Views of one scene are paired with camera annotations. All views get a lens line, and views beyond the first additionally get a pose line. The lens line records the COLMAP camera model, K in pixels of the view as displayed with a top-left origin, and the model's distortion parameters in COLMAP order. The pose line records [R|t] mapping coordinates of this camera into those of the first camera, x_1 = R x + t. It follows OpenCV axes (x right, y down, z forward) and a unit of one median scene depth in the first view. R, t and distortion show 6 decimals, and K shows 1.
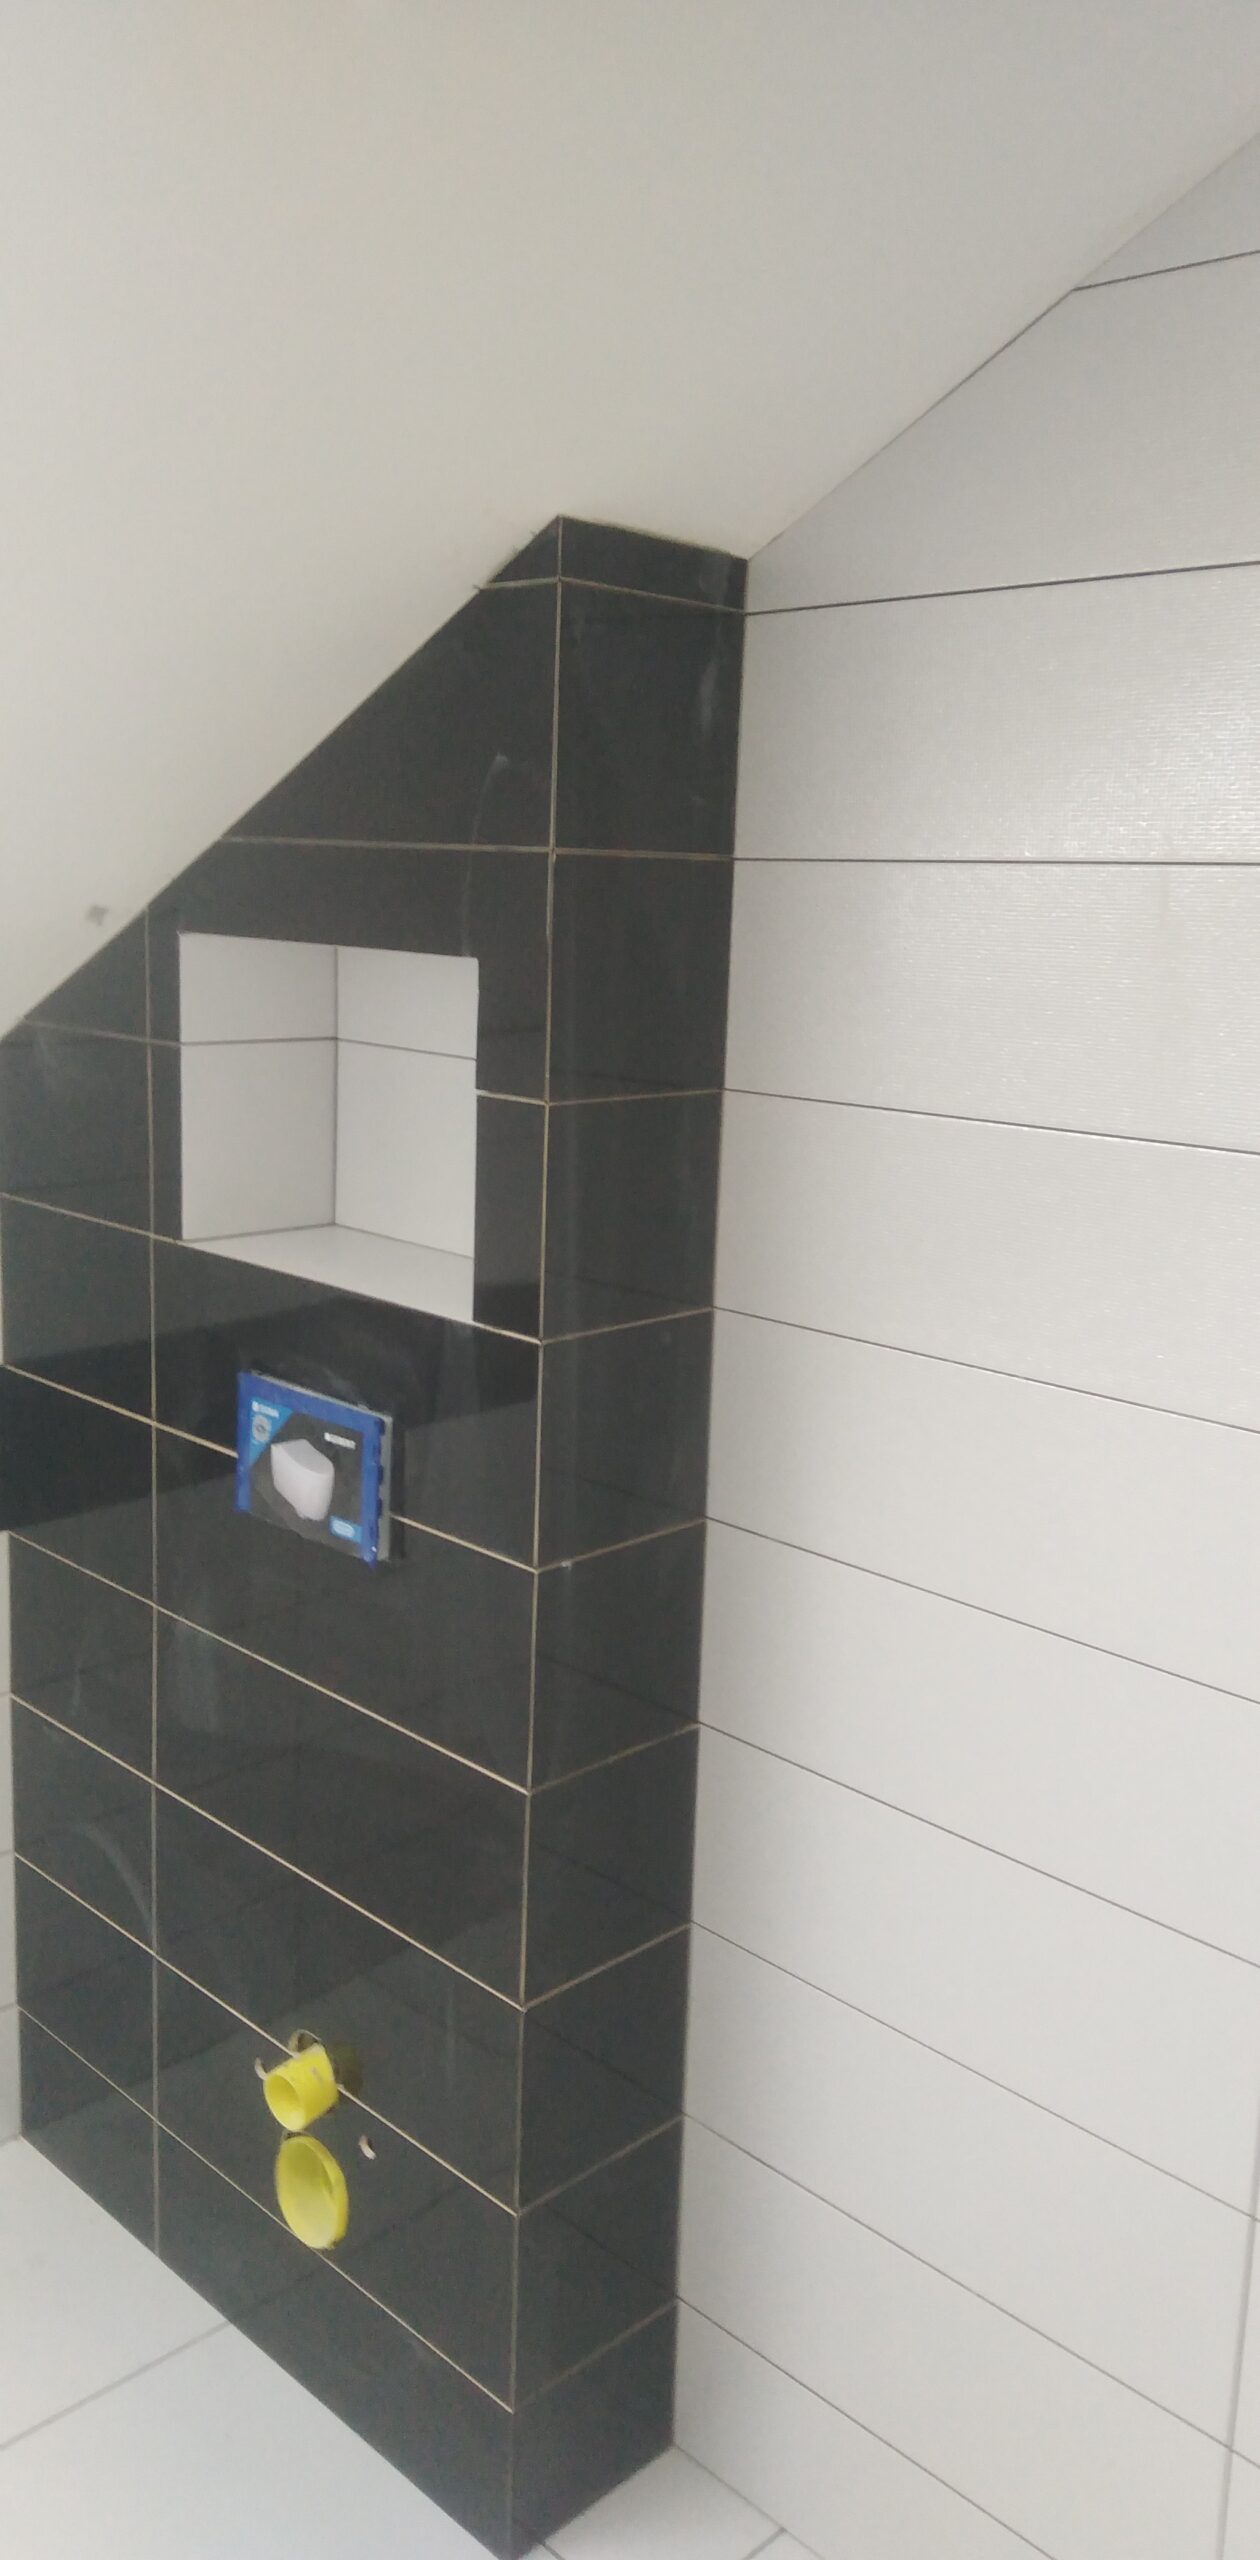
lens RADIAL K [[2017.0, 0, 635.5], [0, 2017.0, 1263.1], [0, 0, 1]] dist [0.157301, -0.315077]
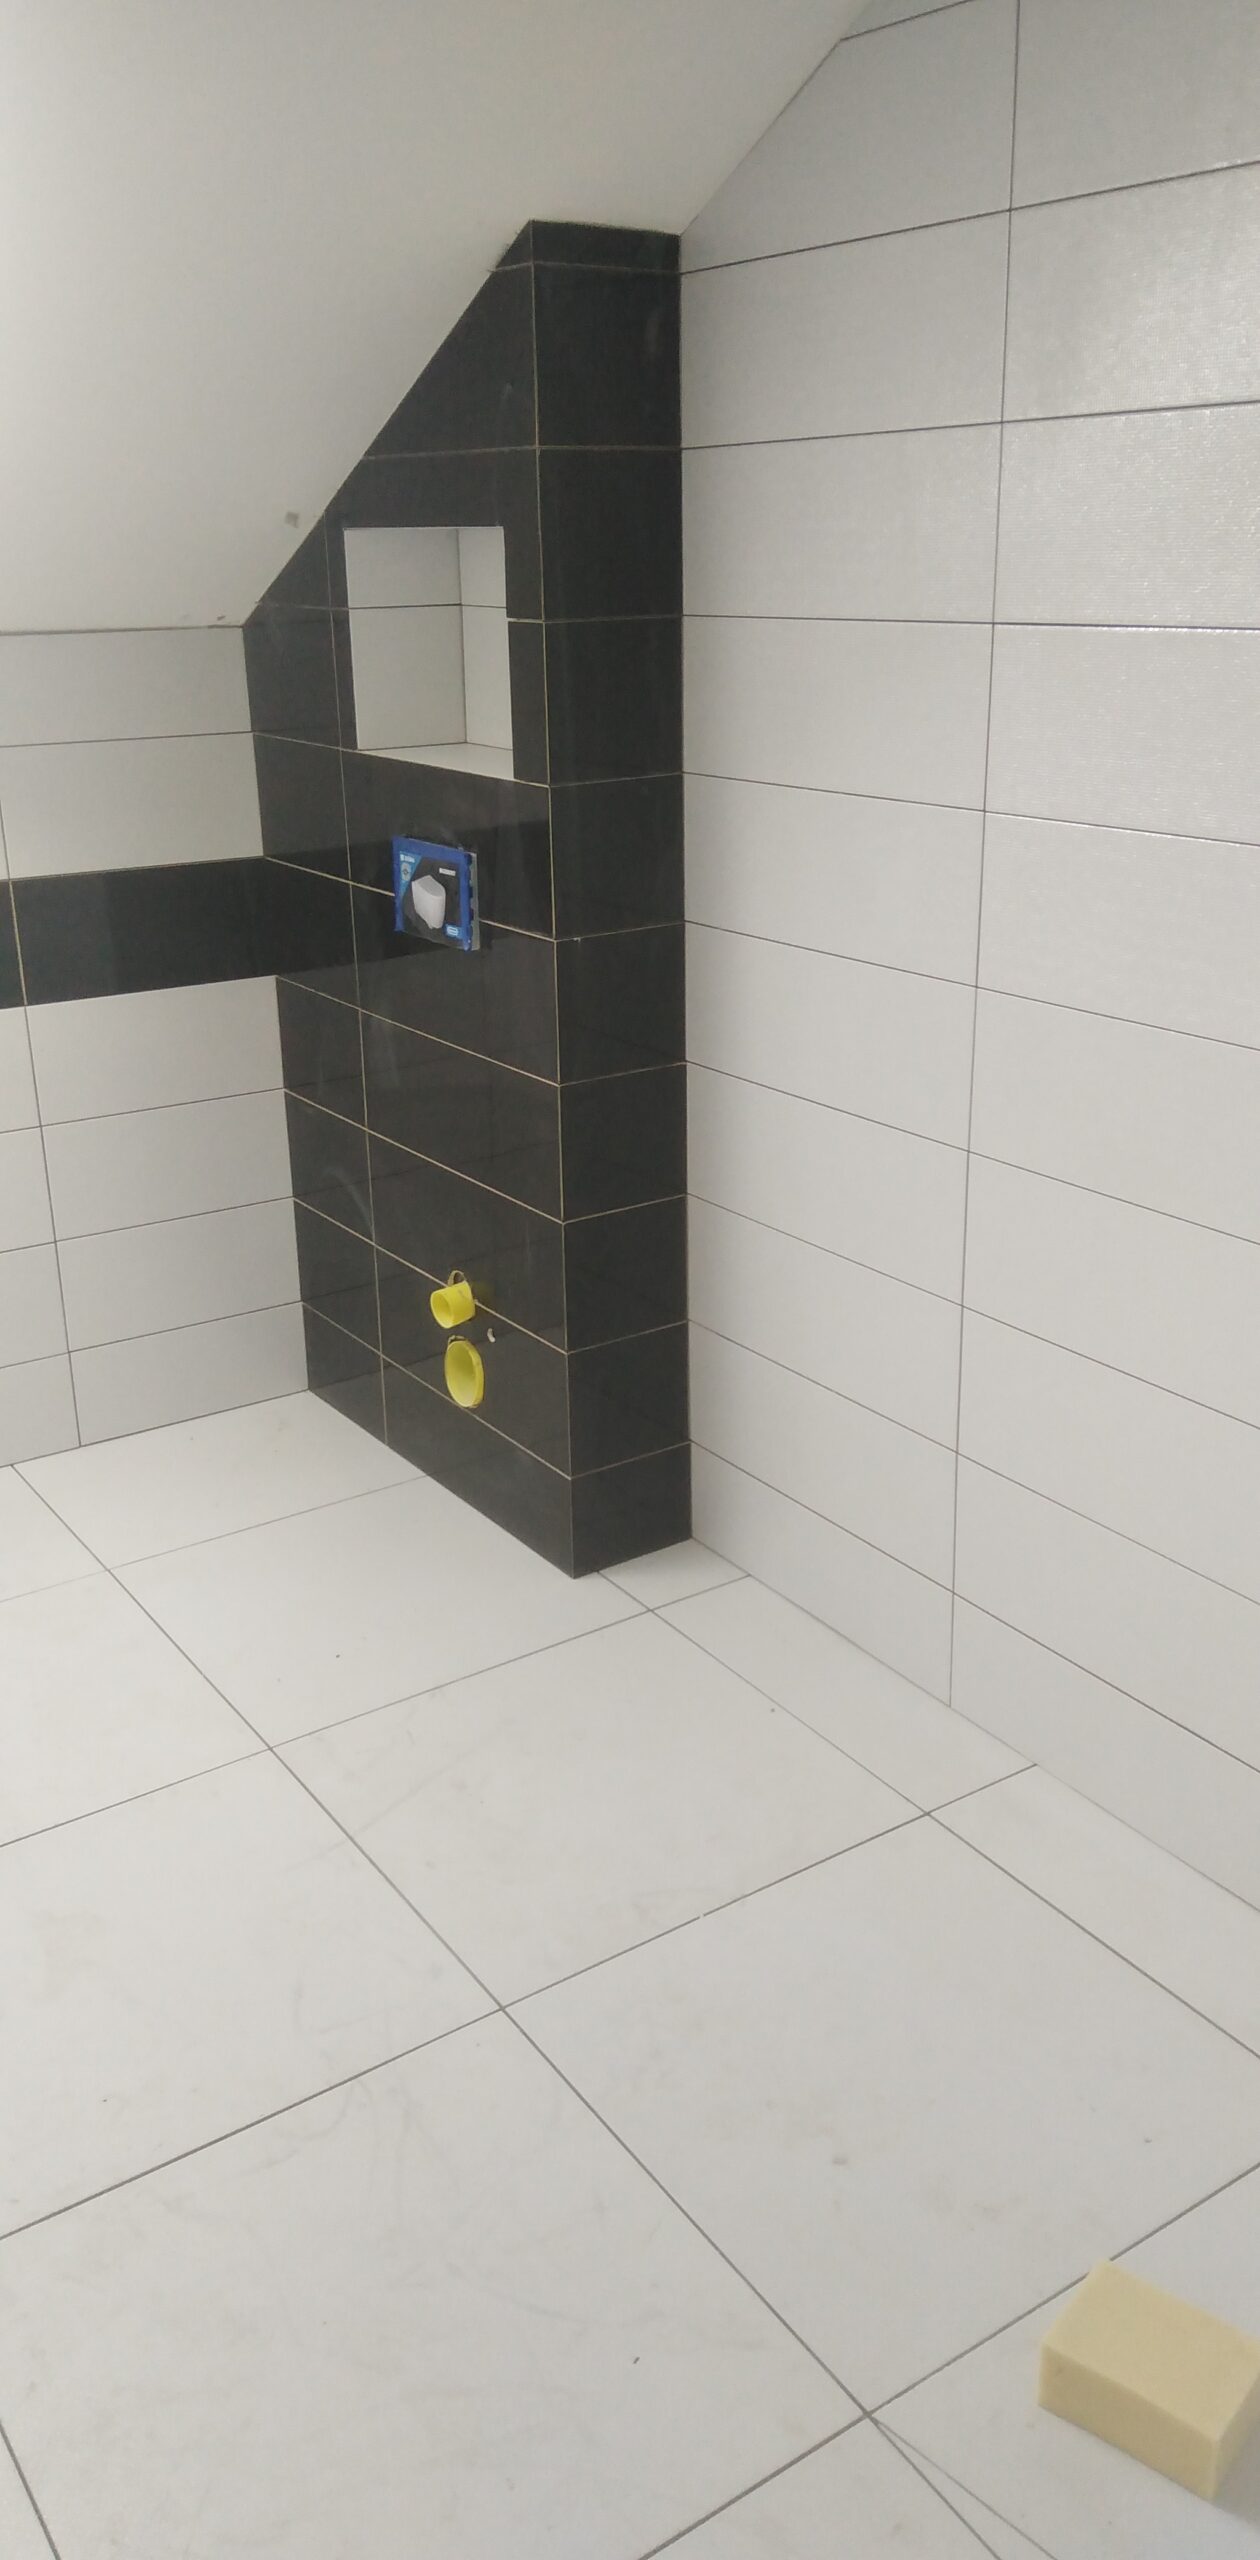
lens RADIAL K [[2017.0, 0, 635.5], [0, 2017.0, 1263.1], [0, 0, 1]] dist [0.157301, -0.315077]
pose [[0.982204, 0.015906, -0.187145, 0.281348], [0.013838, 0.987571, 0.156560, 0.139073], [0.187309, -0.156364, 0.969776, -0.500730]]
